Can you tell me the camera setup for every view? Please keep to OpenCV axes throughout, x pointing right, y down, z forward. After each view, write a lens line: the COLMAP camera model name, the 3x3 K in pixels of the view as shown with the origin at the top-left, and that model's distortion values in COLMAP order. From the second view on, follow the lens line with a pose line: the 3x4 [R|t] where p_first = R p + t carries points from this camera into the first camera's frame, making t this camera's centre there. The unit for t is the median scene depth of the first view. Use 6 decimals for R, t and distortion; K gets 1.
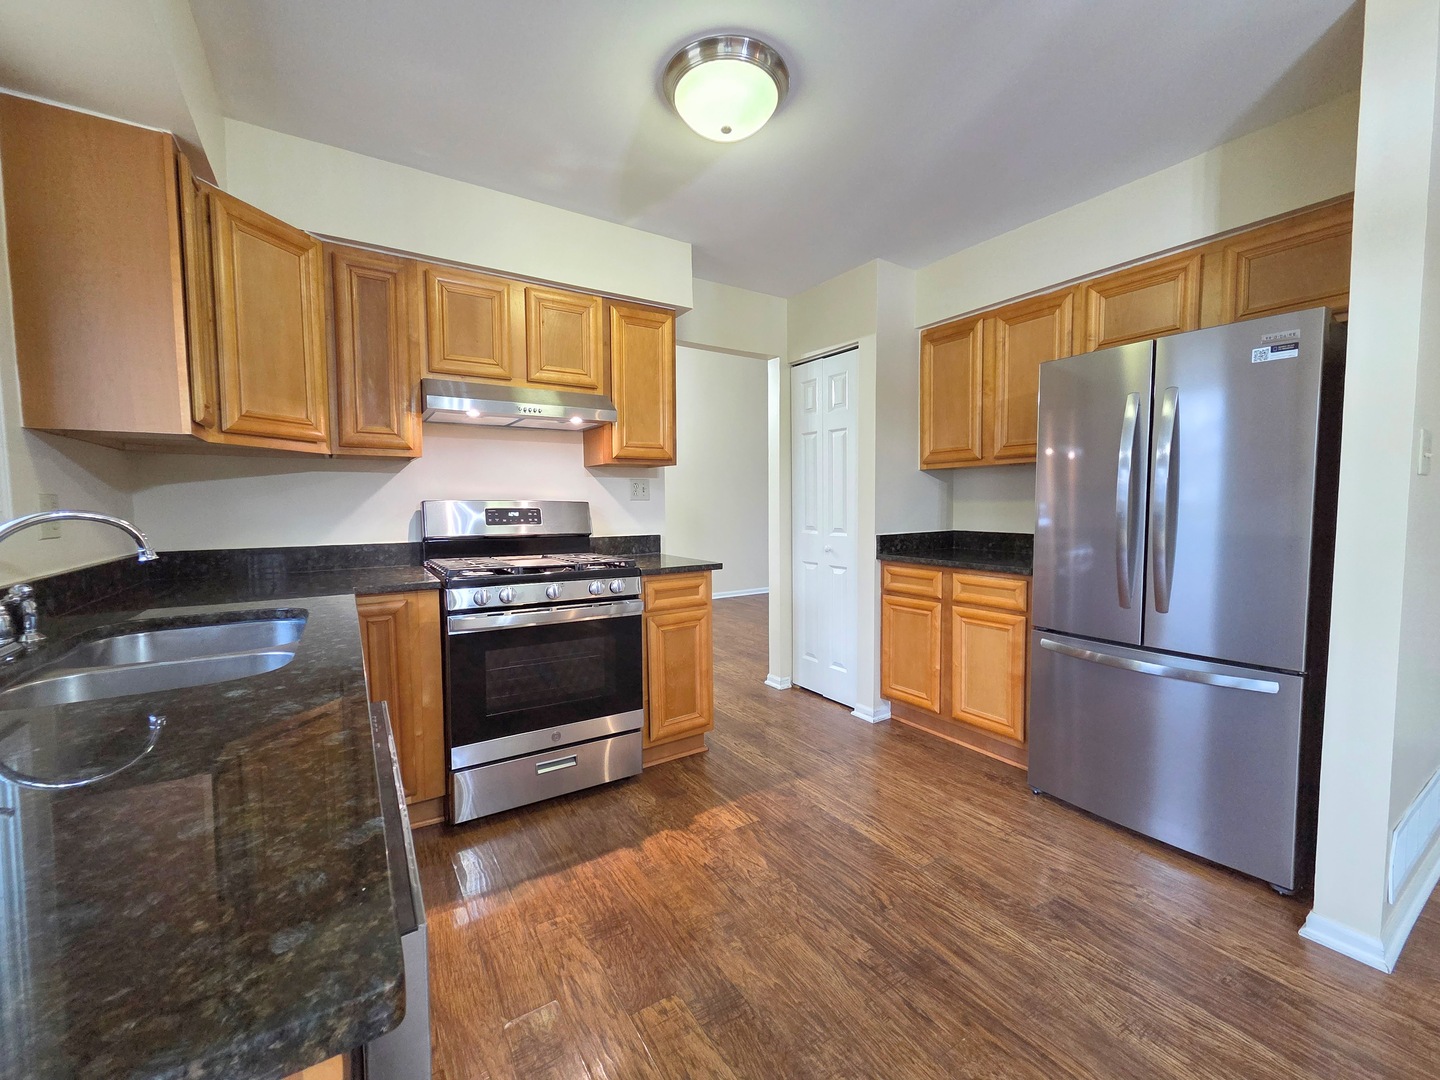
lens RADIAL K [[588.3, 0, 719.5], [0, 588.3, 539.6], [0, 0, 1]] dist [0.004412, -0.000981]
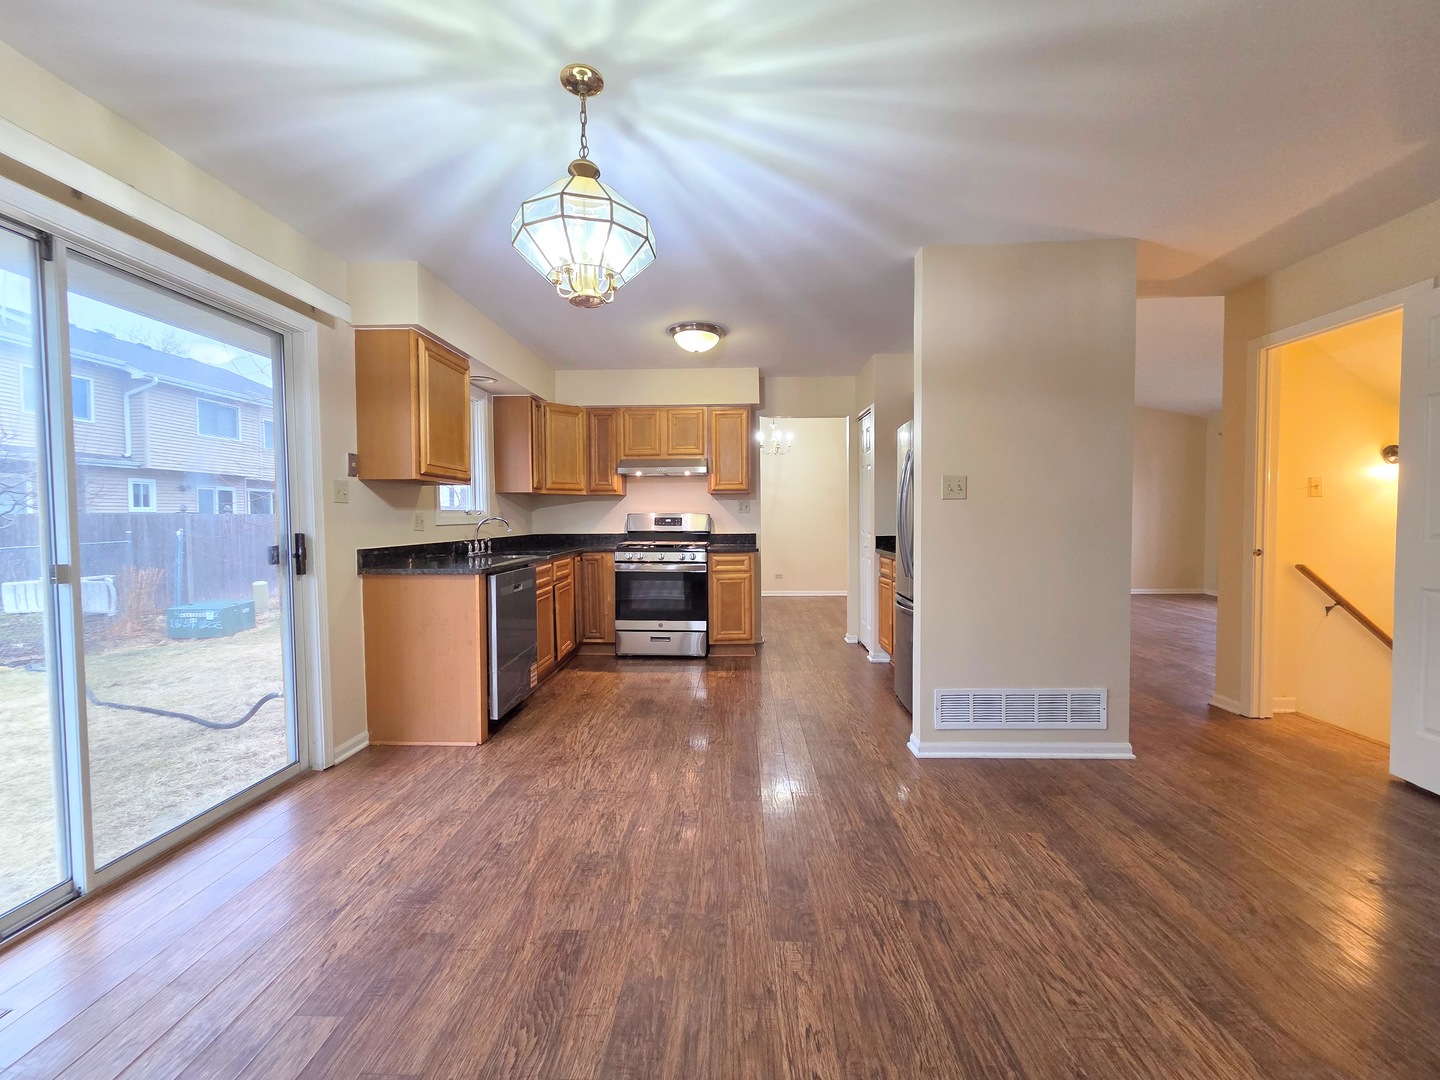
lens RADIAL K [[588.3, 0, 717.6], [0, 588.3, 534.8], [0, 0, 1]] dist [0.004412, -0.000981]
pose [[0.823498, 0.018158, -0.567028, 1.042328], [-0.033545, 0.999297, -0.016717, 0.037253], [0.566326, 0.032787, 0.823529, -0.609766]]
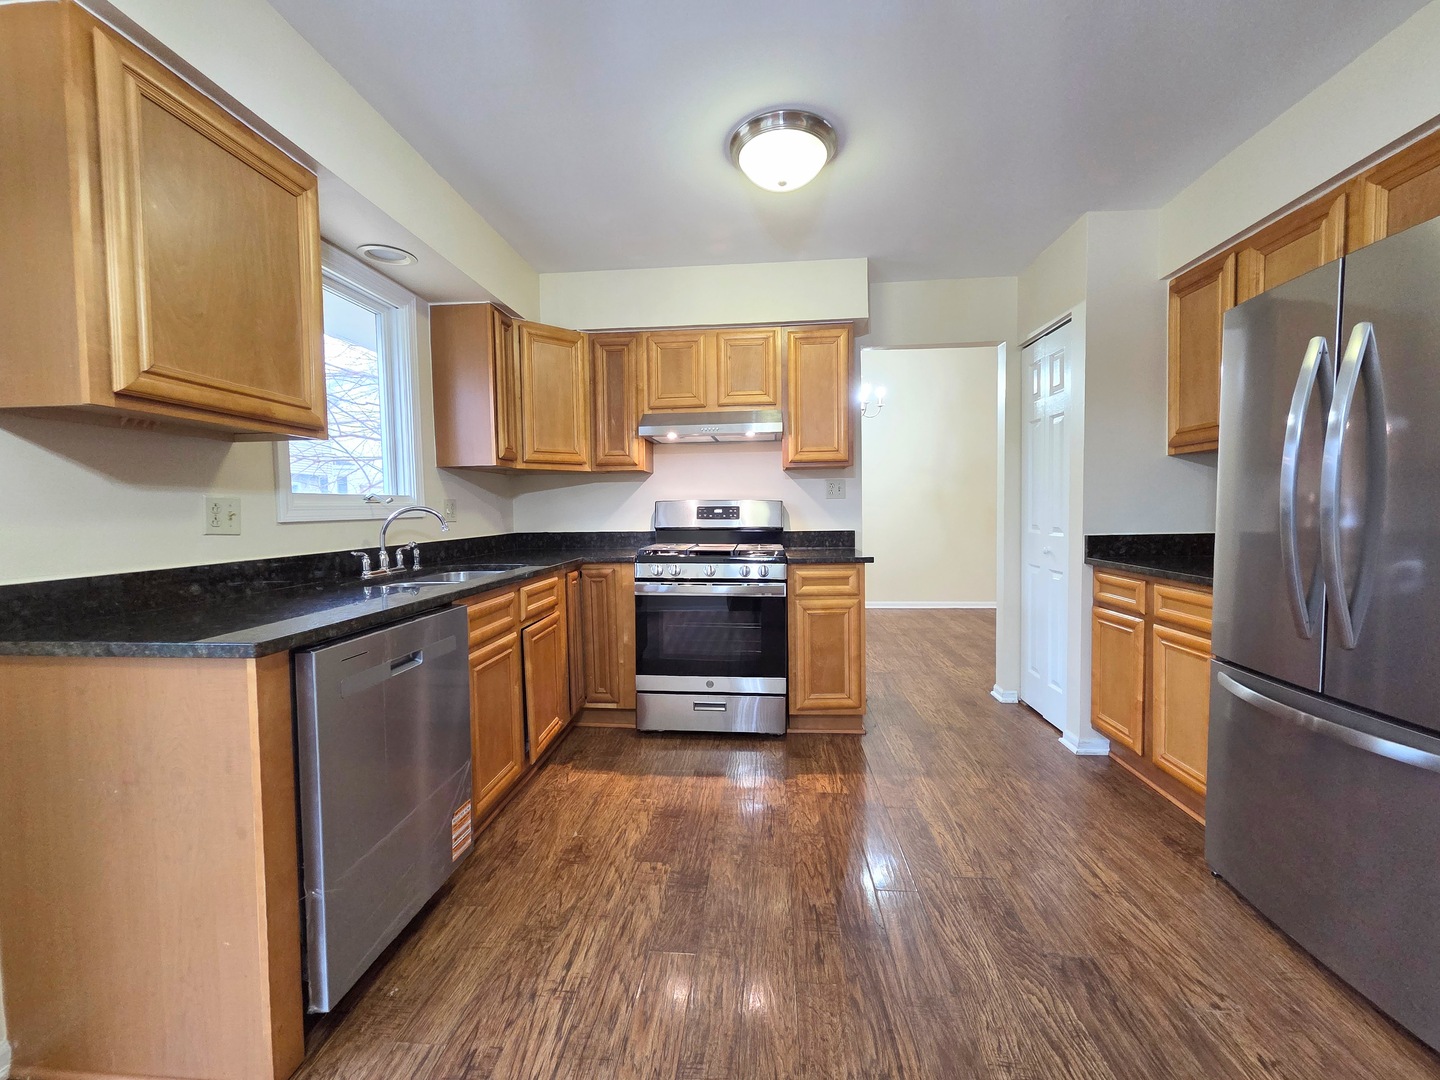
lens RADIAL K [[588.3, 0, 714.9], [0, 588.3, 538.8], [0, 0, 1]] dist [0.004412, -0.000981]
pose [[0.789494, 0.027114, -0.613159, 0.487311], [-0.029128, 0.999553, 0.006695, 0.009587], [0.613067, 0.012574, 0.789931, -0.006076]]
